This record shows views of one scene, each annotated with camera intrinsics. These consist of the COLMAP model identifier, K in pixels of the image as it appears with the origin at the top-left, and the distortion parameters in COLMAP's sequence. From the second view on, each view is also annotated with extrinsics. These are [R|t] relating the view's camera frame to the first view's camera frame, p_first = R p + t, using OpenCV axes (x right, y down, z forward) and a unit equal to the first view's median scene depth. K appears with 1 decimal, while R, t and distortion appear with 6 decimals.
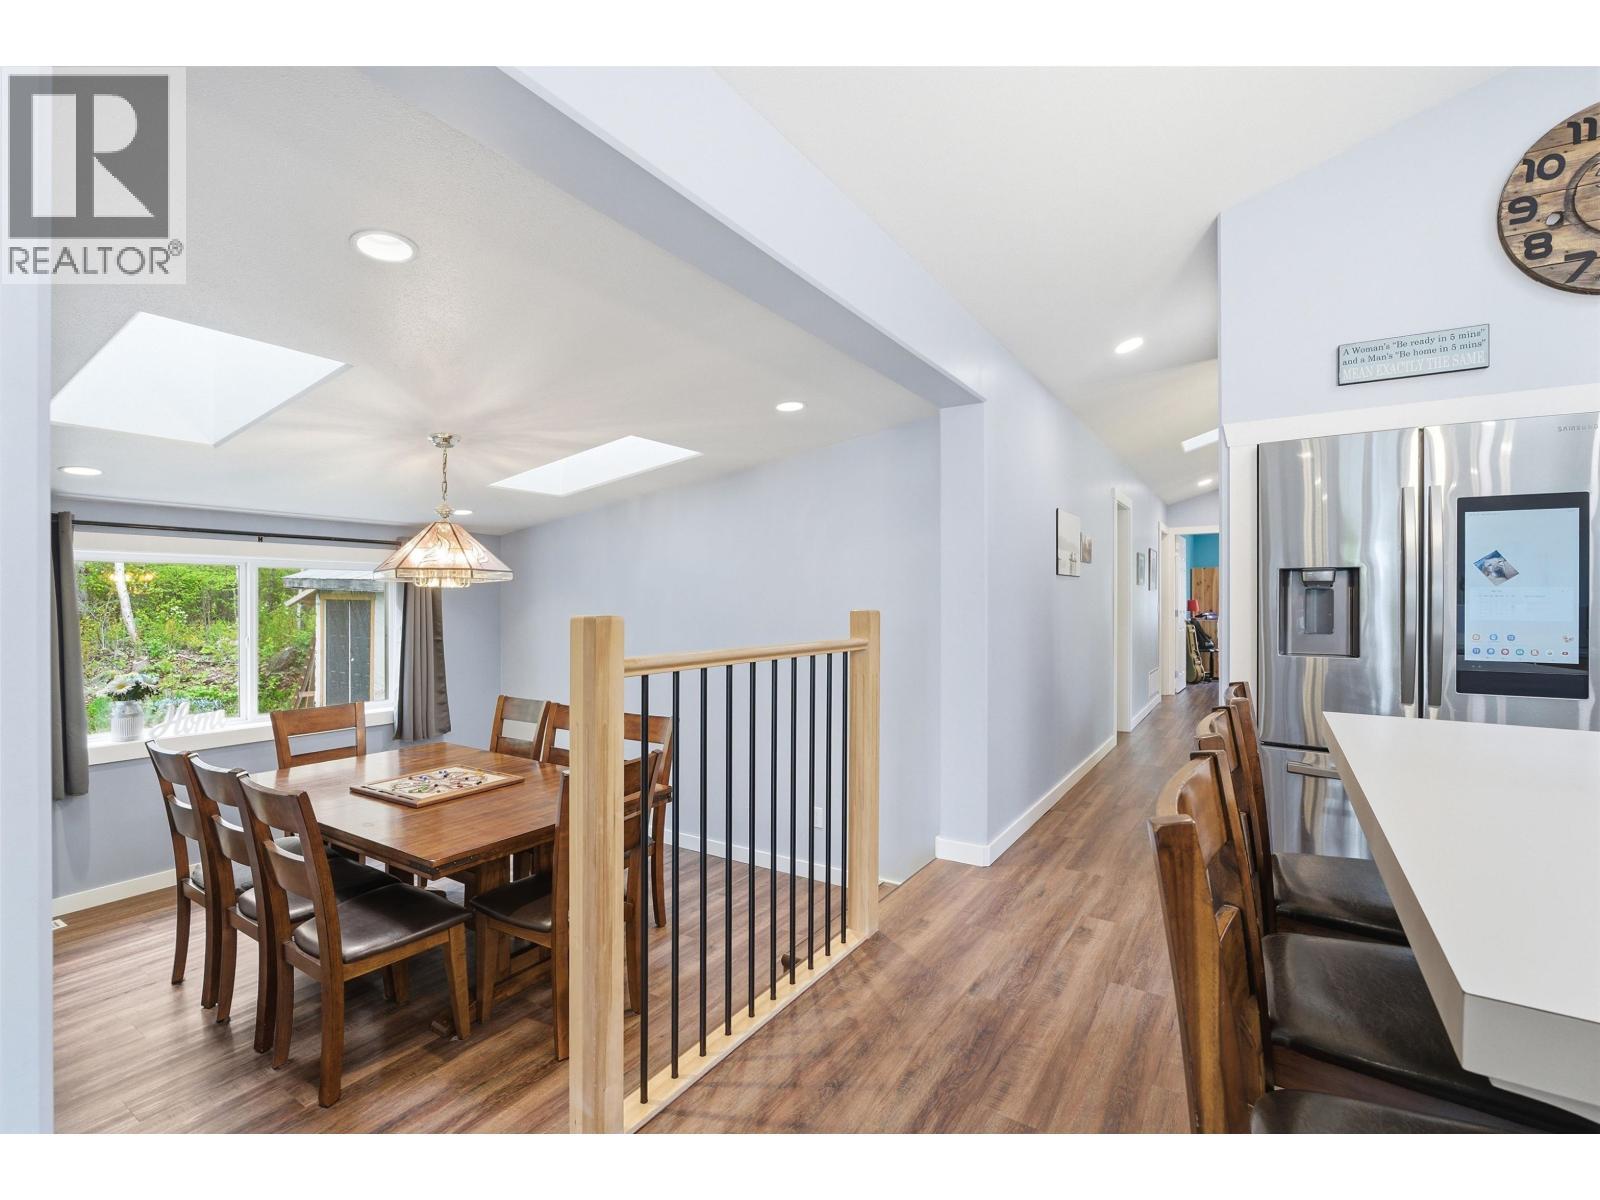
lens RADIAL K [[733.1, 0, 807.0], [0, 733.1, 602.3], [0, 0, 1]] dist [-0.013095, 0.003804]
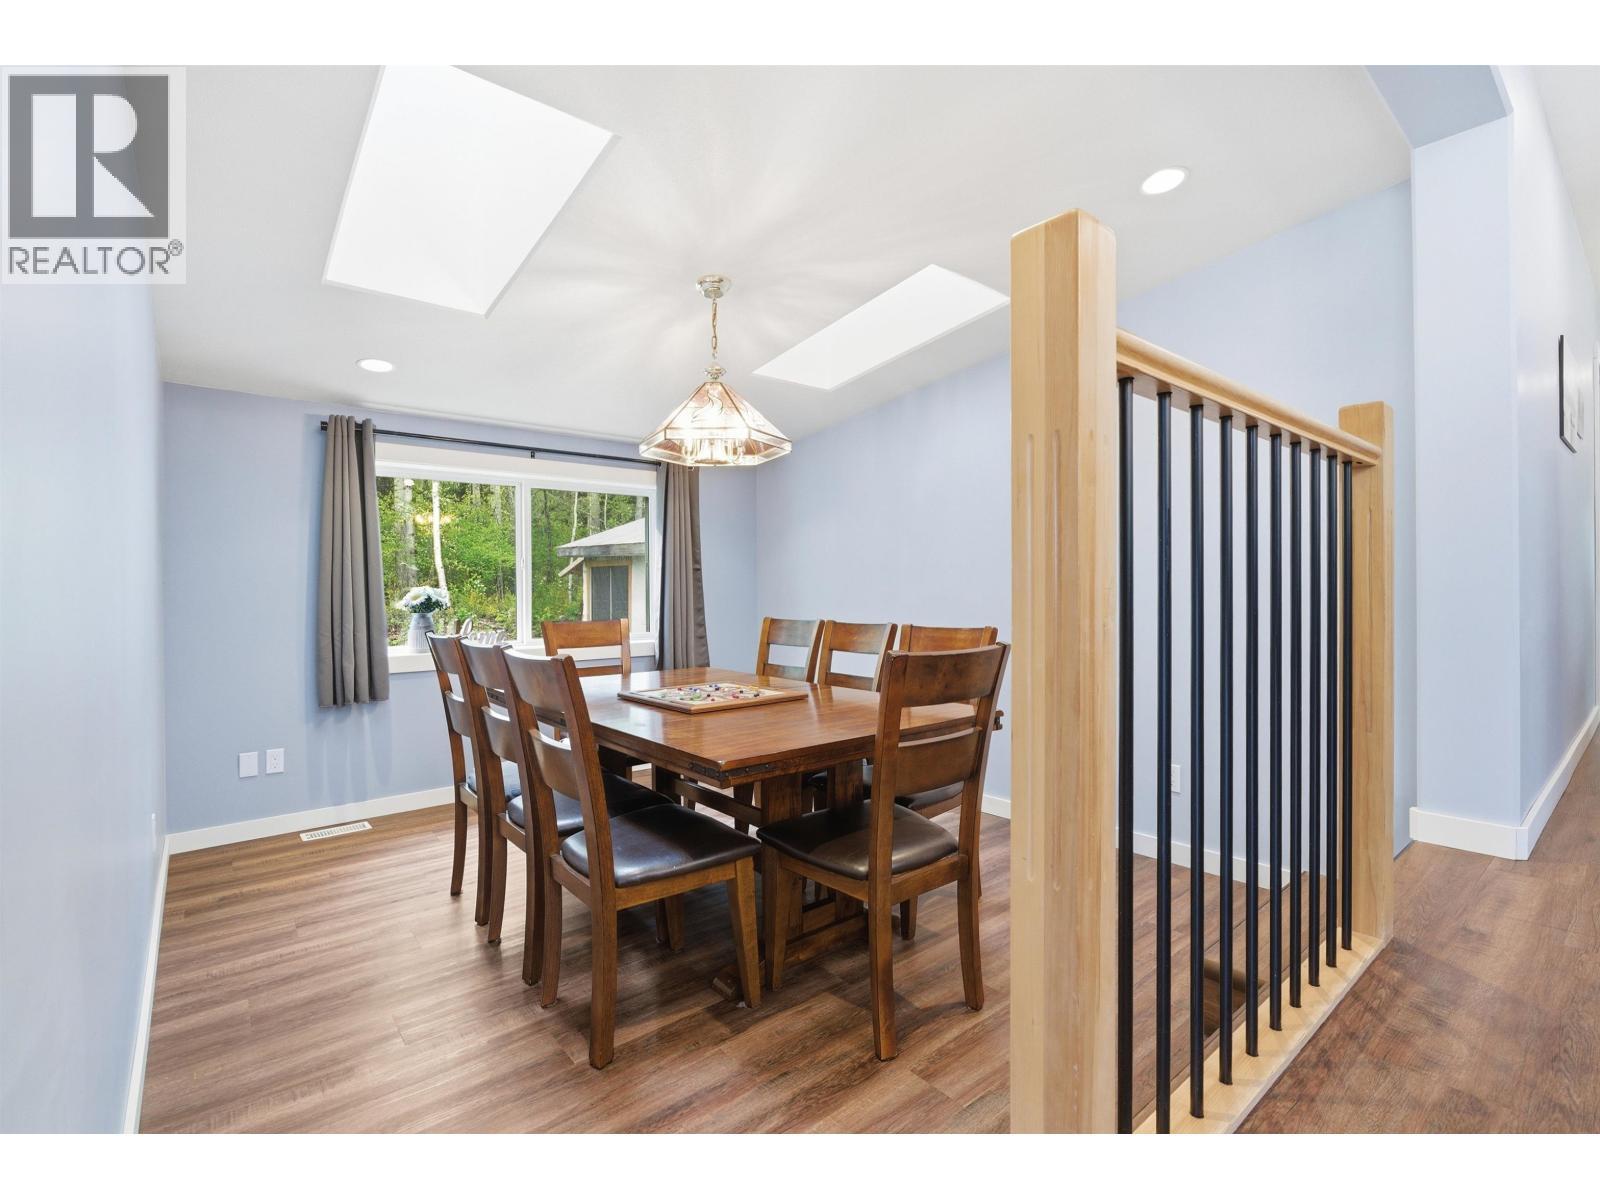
lens RADIAL K [[733.1, 0, 793.1], [0, 733.1, 595.6], [0, 0, 1]] dist [-0.013095, 0.003804]
pose [[0.951123, -0.007231, -0.308729, -0.178085], [0.007854, 0.999969, 0.000777, 0.154803], [0.308714, -0.003163, 0.951150, 0.264269]]
